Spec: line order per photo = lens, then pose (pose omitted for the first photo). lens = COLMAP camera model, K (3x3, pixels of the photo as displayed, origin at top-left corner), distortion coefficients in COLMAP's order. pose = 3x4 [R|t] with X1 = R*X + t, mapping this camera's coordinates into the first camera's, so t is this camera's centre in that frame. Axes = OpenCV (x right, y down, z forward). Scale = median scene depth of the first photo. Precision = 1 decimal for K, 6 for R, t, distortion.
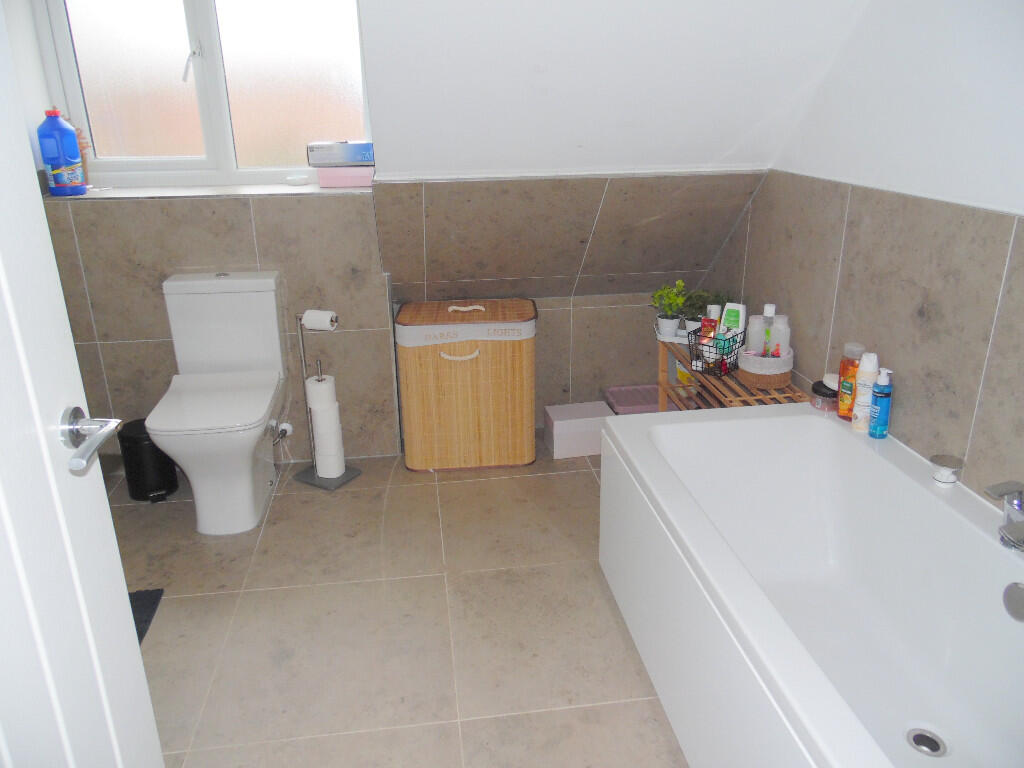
lens RADIAL K [[767.1, 0, 514.3], [0, 767.1, 380.9], [0, 0, 1]] dist [-0.044317, 0.073438]
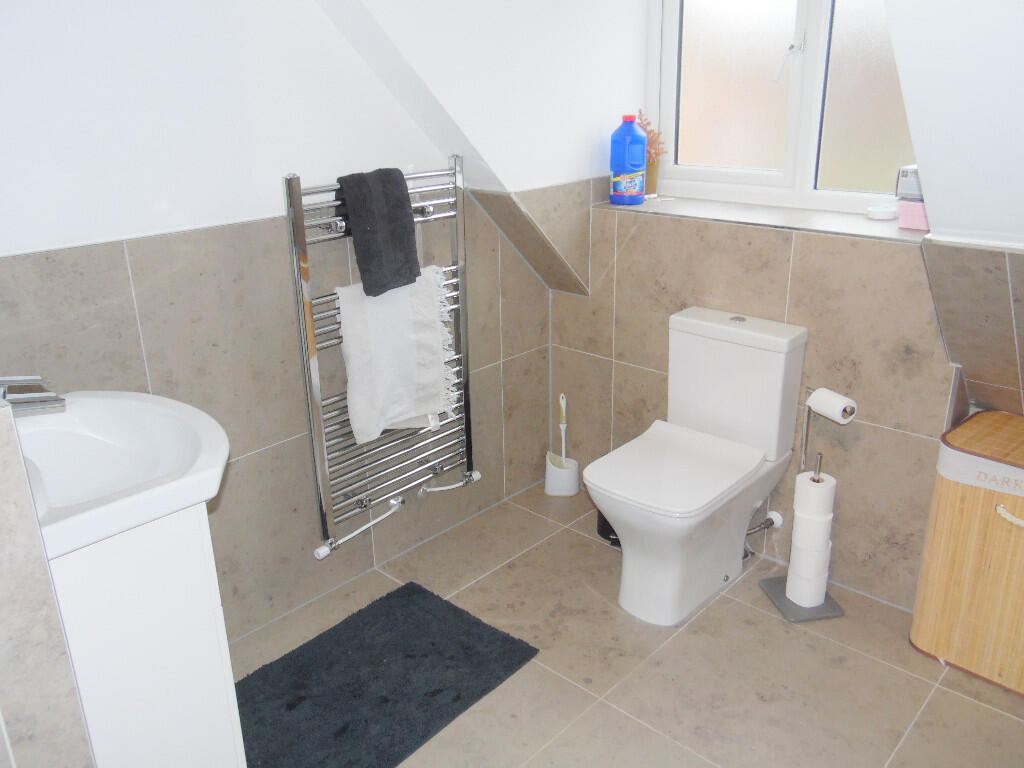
lens RADIAL K [[830.4, 0, 512.2], [0, 830.4, 378.5], [0, 0, 1]] dist [-0.003593, 0.008827]
pose [[0.637653, 0.257716, -0.725934, 0.122487], [-0.255397, 0.959803, 0.116404, -0.115510], [0.726754, 0.111176, 0.677842, 0.217565]]
